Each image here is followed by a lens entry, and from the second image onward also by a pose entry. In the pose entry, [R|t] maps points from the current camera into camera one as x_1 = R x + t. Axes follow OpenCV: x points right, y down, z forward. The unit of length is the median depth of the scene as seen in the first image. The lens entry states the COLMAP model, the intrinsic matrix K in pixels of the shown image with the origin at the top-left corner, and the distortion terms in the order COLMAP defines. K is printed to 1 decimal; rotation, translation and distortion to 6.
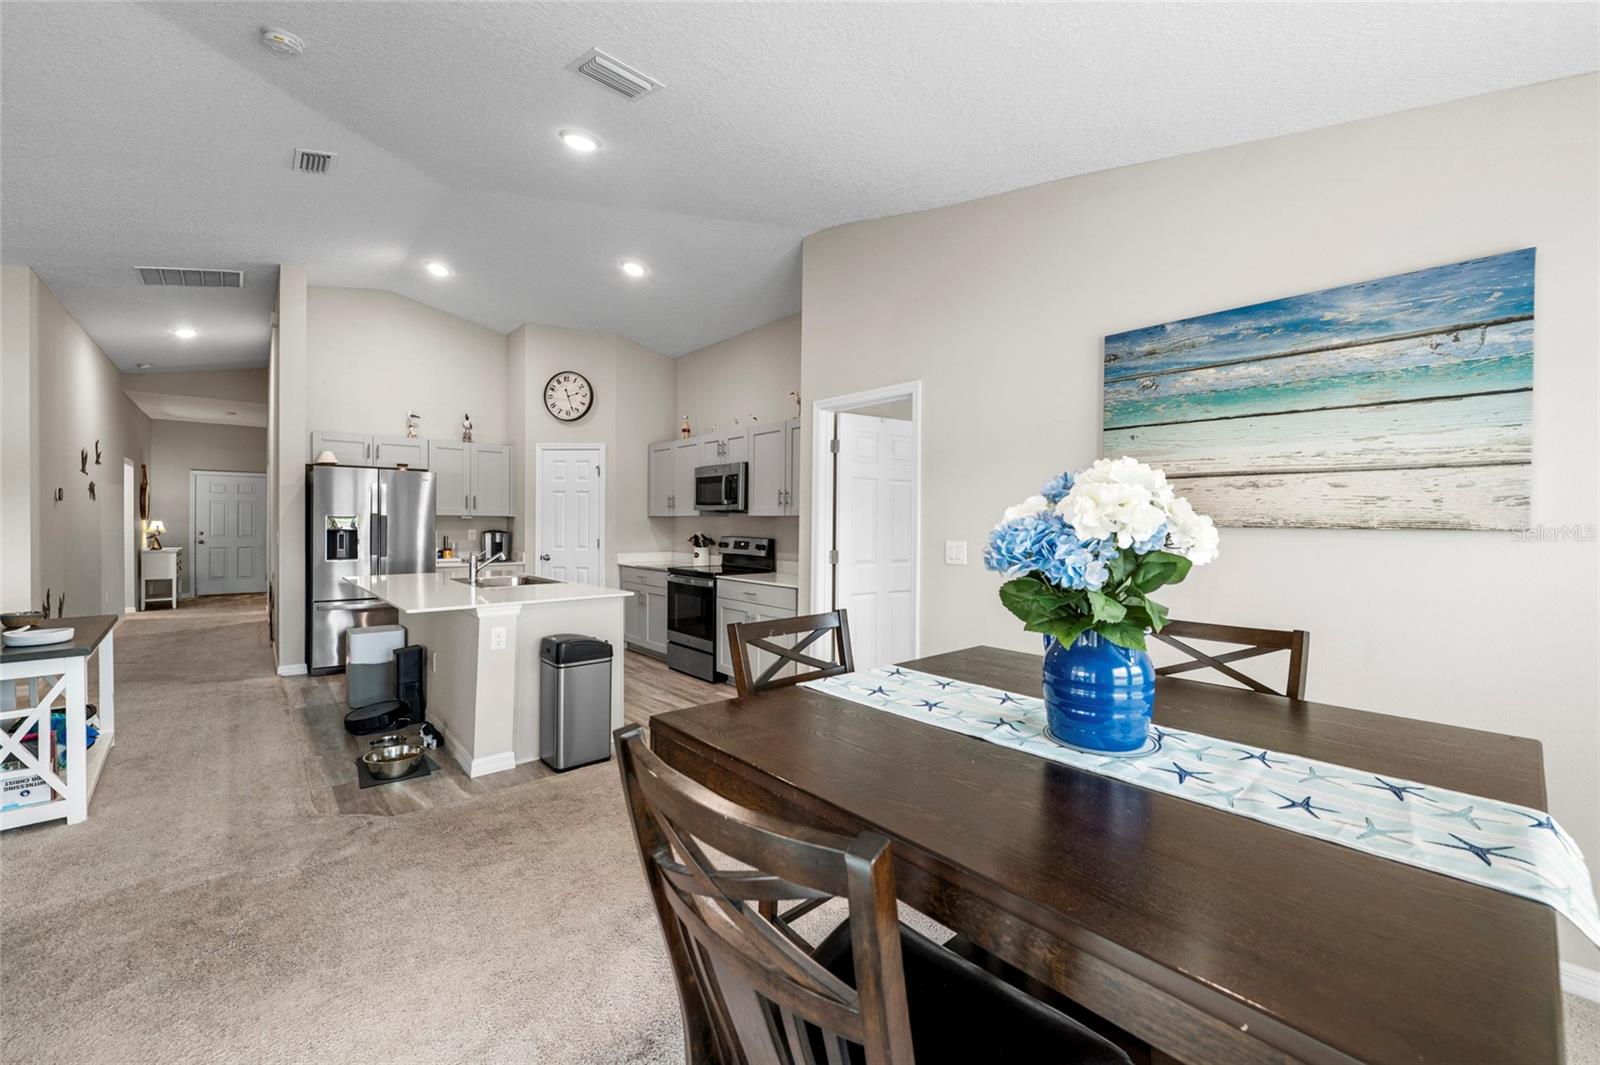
lens RADIAL K [[636.2, 0, 800.8], [0, 636.2, 529.1], [0, 0, 1]] dist [-0.001298, -0.000327]
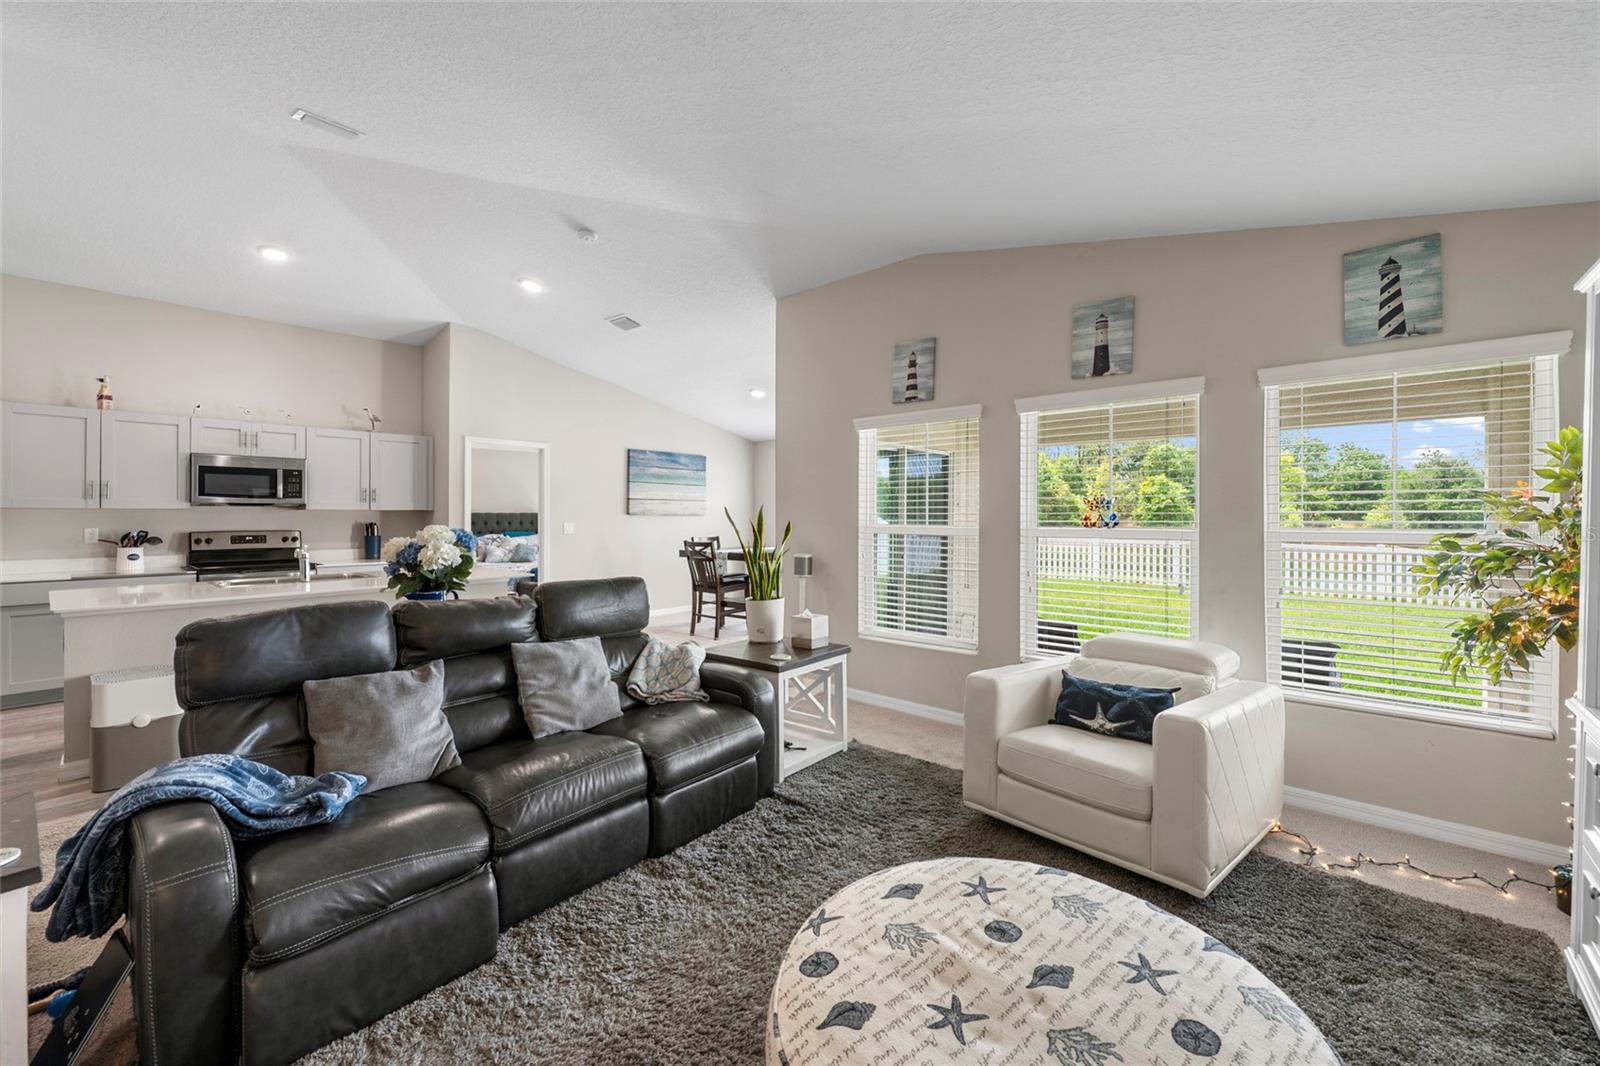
lens RADIAL K [[636.1, 0, 802.3], [0, 636.1, 513.4], [0, 0, 1]] dist [-0.002205, -0.000393]
pose [[-0.142684, -0.007291, 0.989741, -1.064529], [0.009661, 0.999915, 0.008758, -0.013039], [-0.989721, 0.010811, -0.142602, 0.275551]]
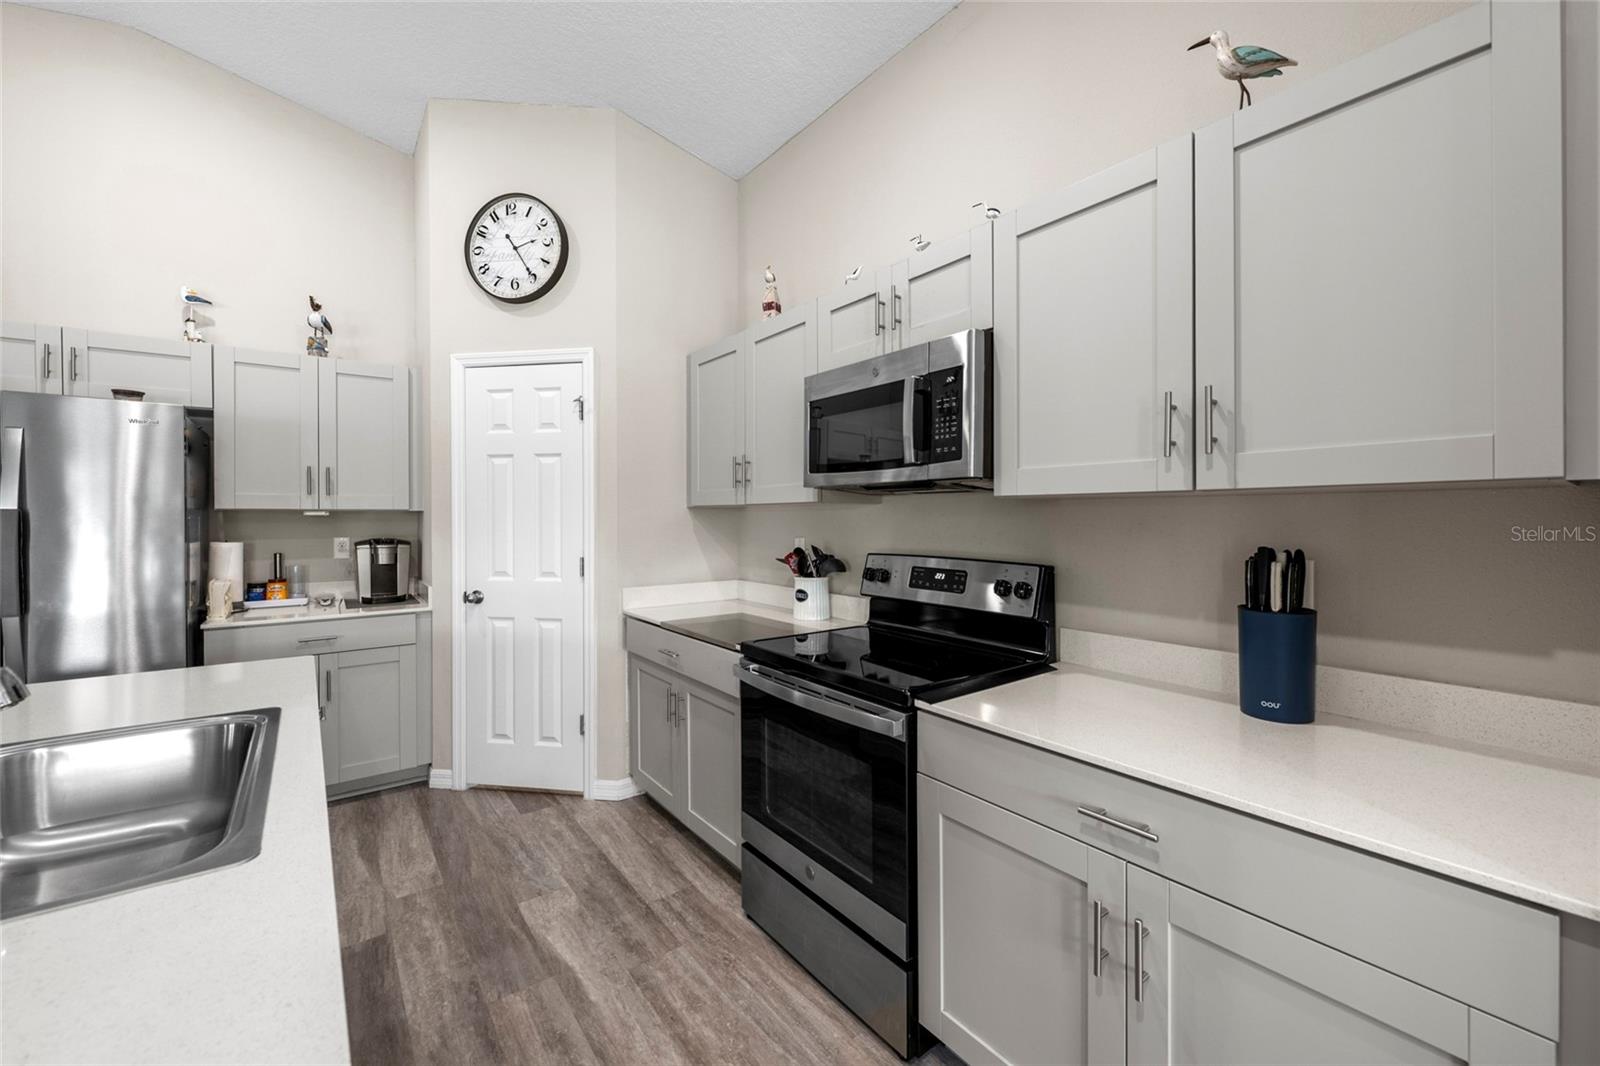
lens RADIAL K [[636.1, 0, 796.9], [0, 636.1, 518.2], [0, 0, 1]] dist [-0.002205, -0.000393]
pose [[0.997514, -0.010909, -0.069612, -0.135124], [0.010224, 0.999896, -0.010190, -0.006436], [0.069716, 0.009453, 0.997522, 0.570261]]
